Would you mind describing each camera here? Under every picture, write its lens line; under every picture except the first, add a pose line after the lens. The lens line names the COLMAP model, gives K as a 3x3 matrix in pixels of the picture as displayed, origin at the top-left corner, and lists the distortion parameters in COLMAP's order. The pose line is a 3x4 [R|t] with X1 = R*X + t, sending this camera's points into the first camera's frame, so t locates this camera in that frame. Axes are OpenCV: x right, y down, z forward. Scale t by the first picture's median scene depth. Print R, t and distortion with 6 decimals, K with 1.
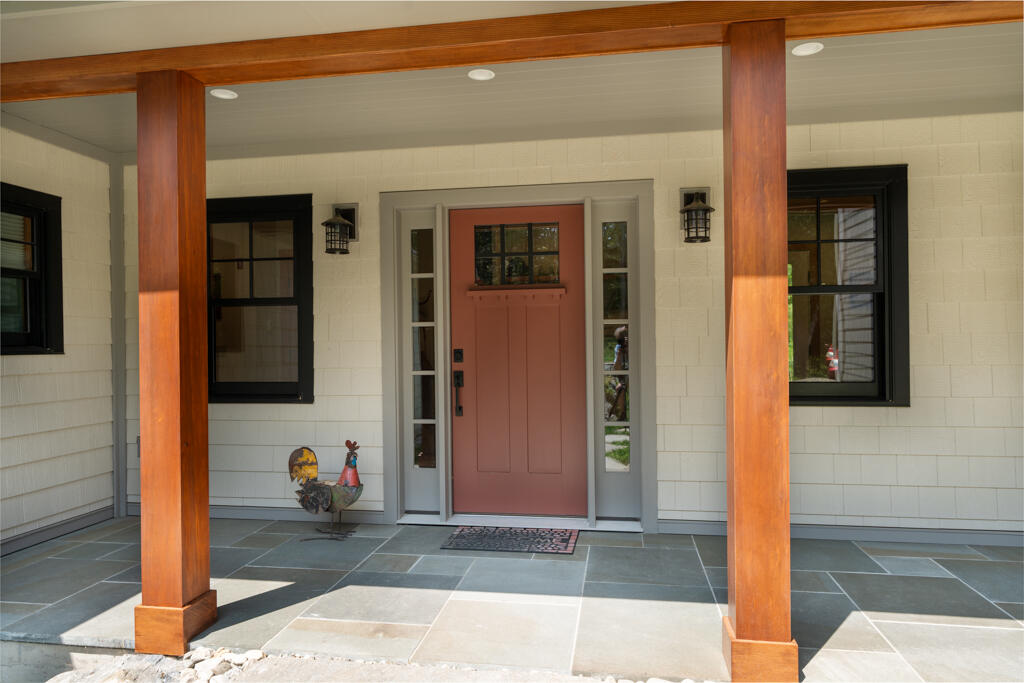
lens RADIAL K [[672.0, 0, 514.2], [0, 672.0, 342.2], [0, 0, 1]] dist [0.002884, -0.000326]
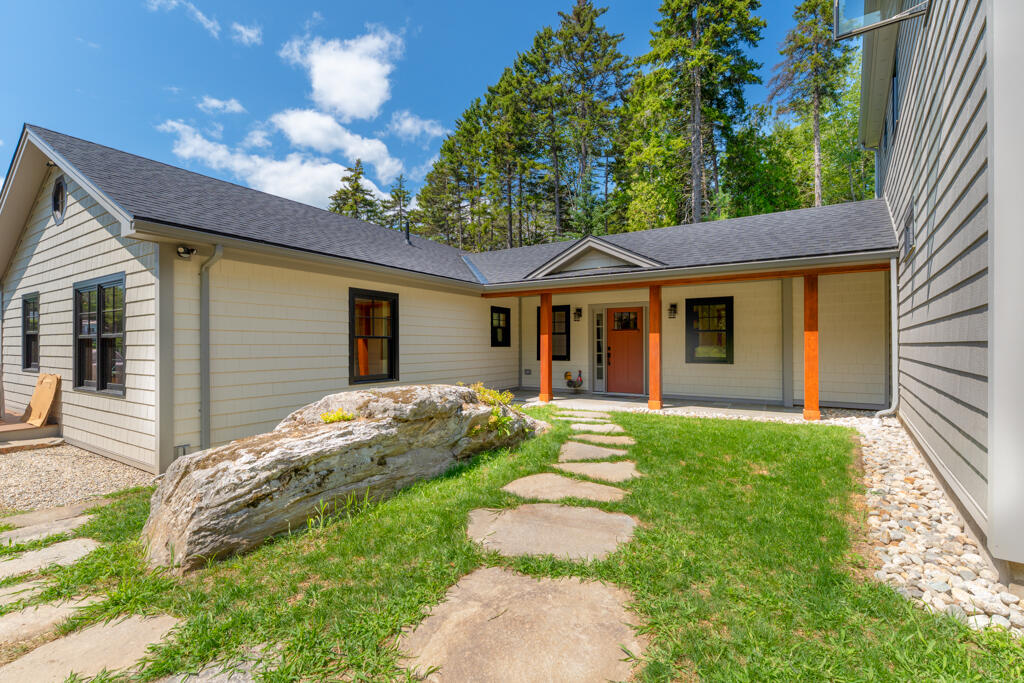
lens RADIAL K [[444.6, 0, 512.0], [0, 444.6, 341.5], [0, 0, 1]] dist [-0.000119, -0.000006]
pose [[0.922519, 0.006269, -0.385901, 0.369811], [-0.006541, 0.999978, 0.000608, -0.017300], [0.385896, 0.001964, 0.922540, -1.460031]]
